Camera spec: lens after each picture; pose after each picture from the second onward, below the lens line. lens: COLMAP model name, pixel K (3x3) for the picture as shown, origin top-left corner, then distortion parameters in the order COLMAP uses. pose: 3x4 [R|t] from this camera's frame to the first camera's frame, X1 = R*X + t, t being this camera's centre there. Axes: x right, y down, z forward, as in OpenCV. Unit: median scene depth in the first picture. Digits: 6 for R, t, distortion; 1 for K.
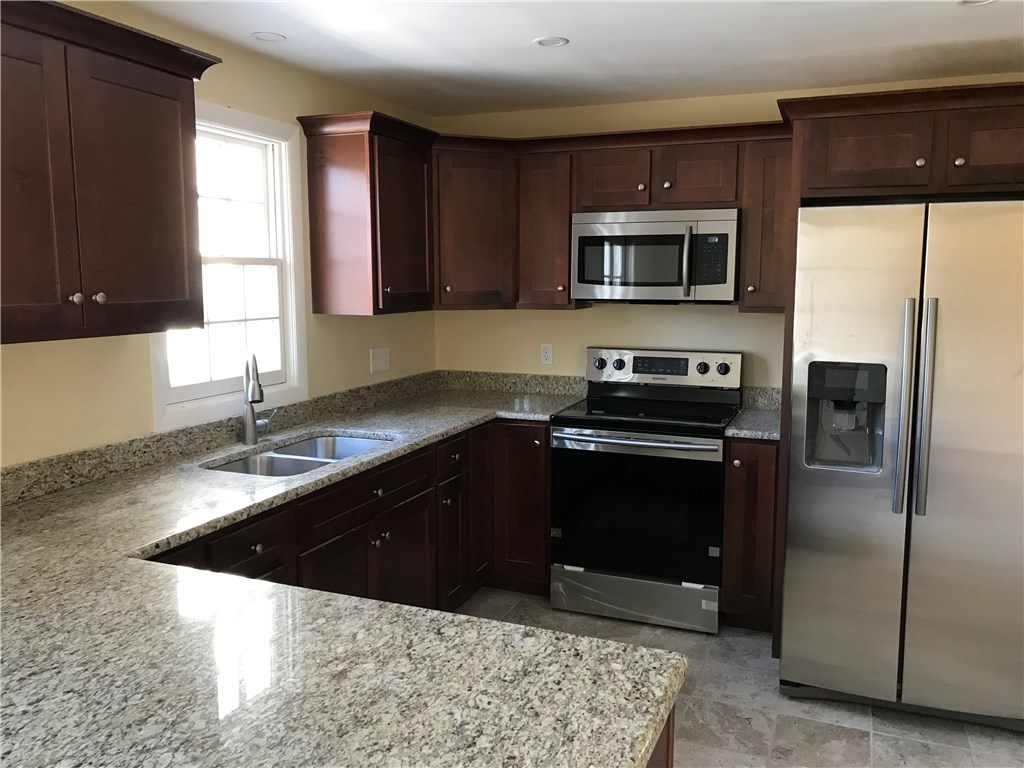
lens RADIAL K [[834.2, 0, 501.0], [0, 834.2, 377.4], [0, 0, 1]] dist [0.061925, -0.082361]
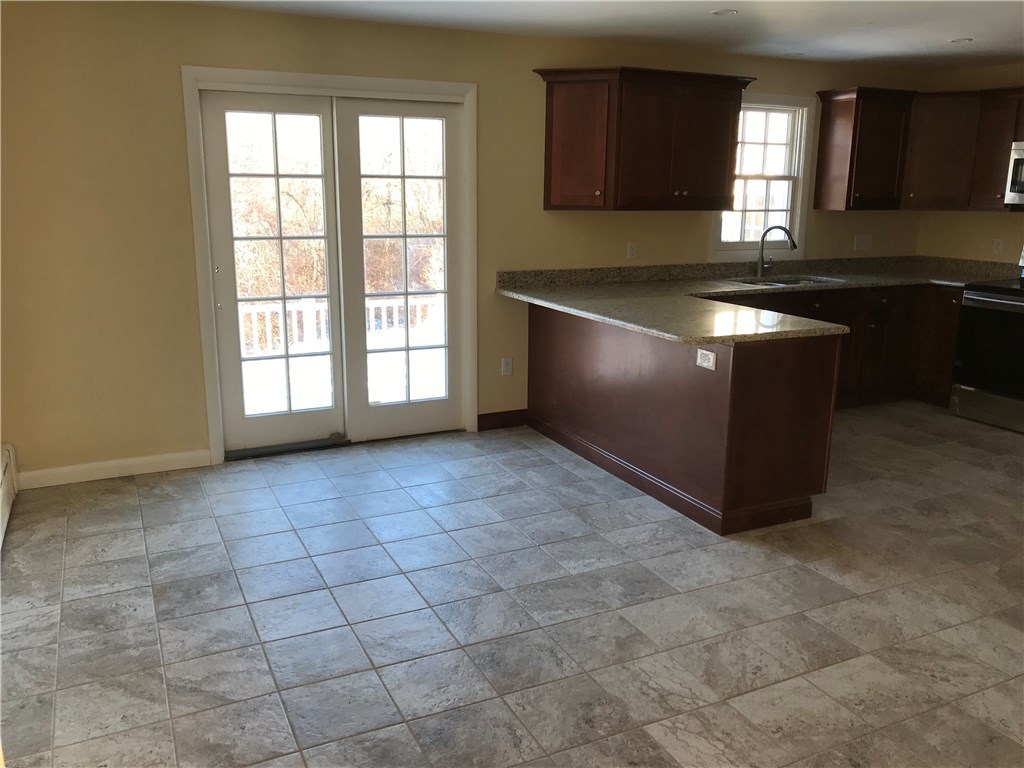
lens RADIAL K [[834.2, 0, 510.7], [0, 834.2, 378.5], [0, 0, 1]] dist [0.061925, -0.082361]
pose [[0.747702, 0.155530, -0.645564, 0.486597], [-0.092731, 0.987114, 0.130413, 0.100436], [0.657528, -0.037646, 0.752489, -0.719023]]
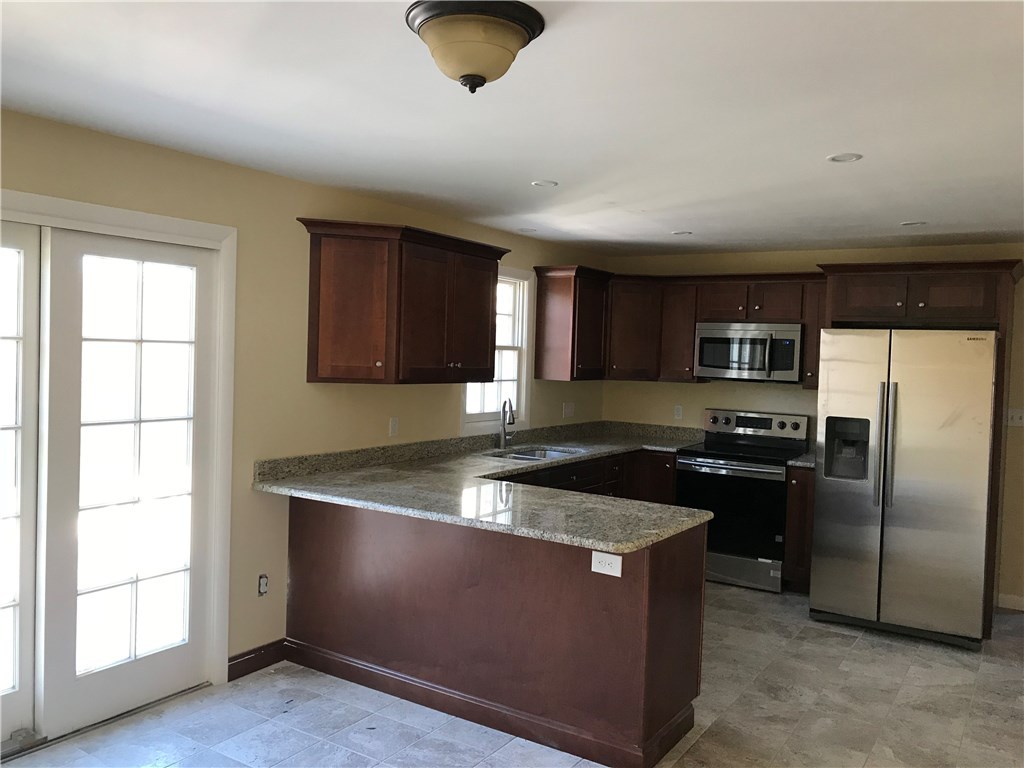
lens RADIAL K [[834.2, 0, 504.4], [0, 834.2, 376.9], [0, 0, 1]] dist [0.061925, -0.082361]
pose [[0.983428, 0.039334, -0.176980, 0.014213], [-0.055810, 0.994457, -0.089105, 0.076579], [0.172494, 0.097505, 0.980173, -0.688159]]
